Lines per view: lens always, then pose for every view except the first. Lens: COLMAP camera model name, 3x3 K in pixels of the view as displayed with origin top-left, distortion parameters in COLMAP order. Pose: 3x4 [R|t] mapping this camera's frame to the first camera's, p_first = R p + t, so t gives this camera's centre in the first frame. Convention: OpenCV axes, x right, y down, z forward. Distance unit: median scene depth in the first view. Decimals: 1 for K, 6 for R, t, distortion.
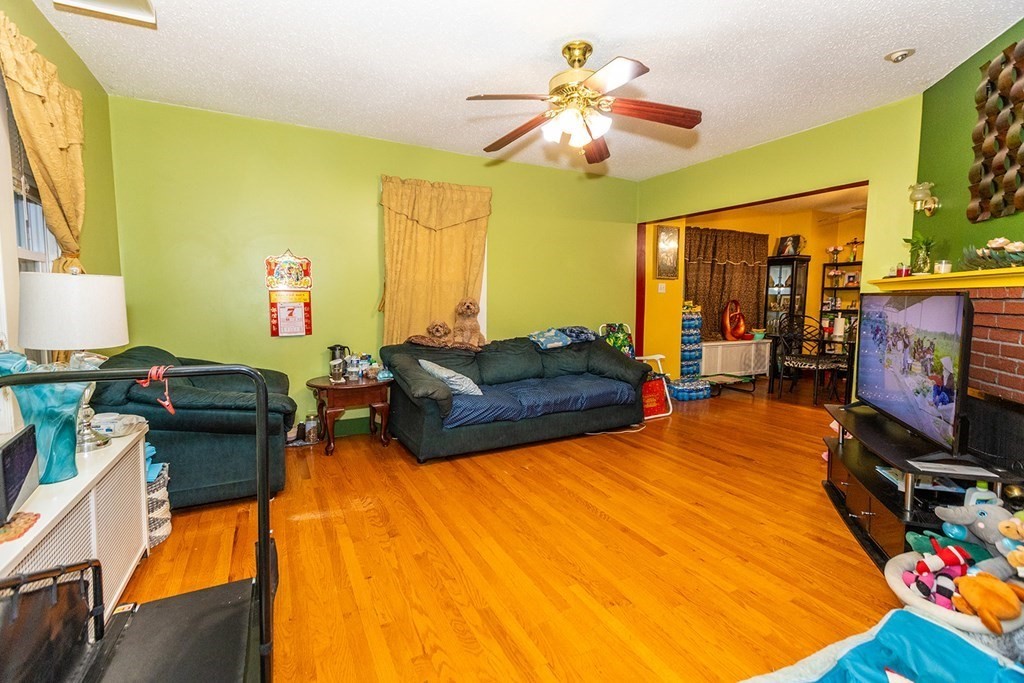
lens RADIAL K [[455.3, 0, 511.6], [0, 455.3, 337.0], [0, 0, 1]] dist [0.005313, 0.000517]
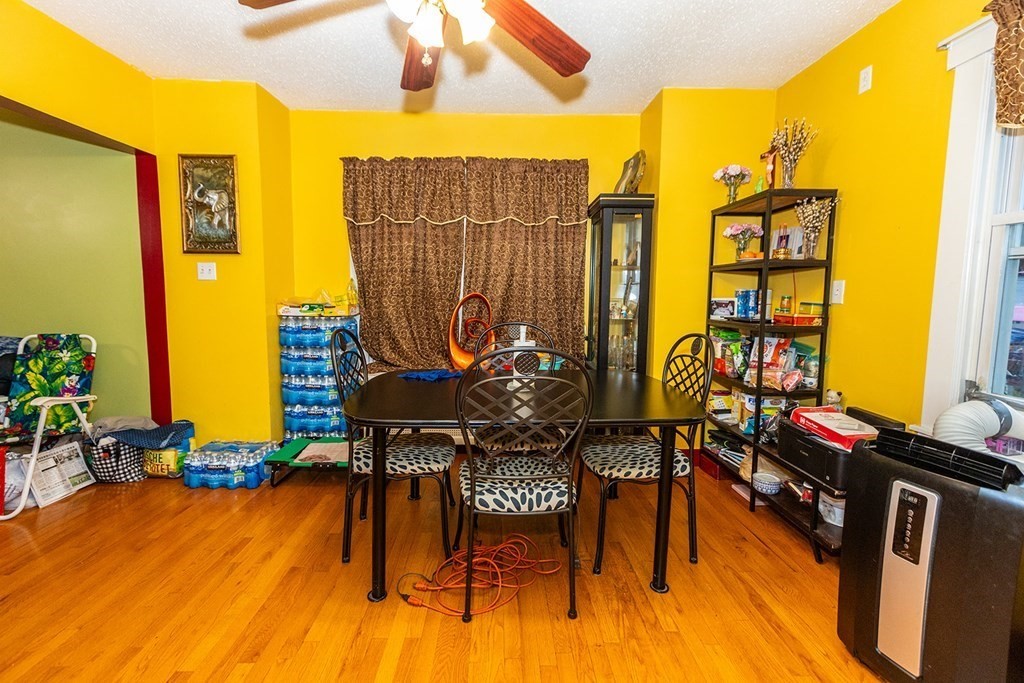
lens RADIAL K [[455.3, 0, 508.5], [0, 455.3, 339.6], [0, 0, 1]] dist [0.005313, 0.000517]
pose [[0.892780, 0.042948, -0.448440, 0.857004], [-0.036460, 0.999068, 0.023097, -0.048662], [0.449014, -0.004271, 0.893514, 0.637231]]
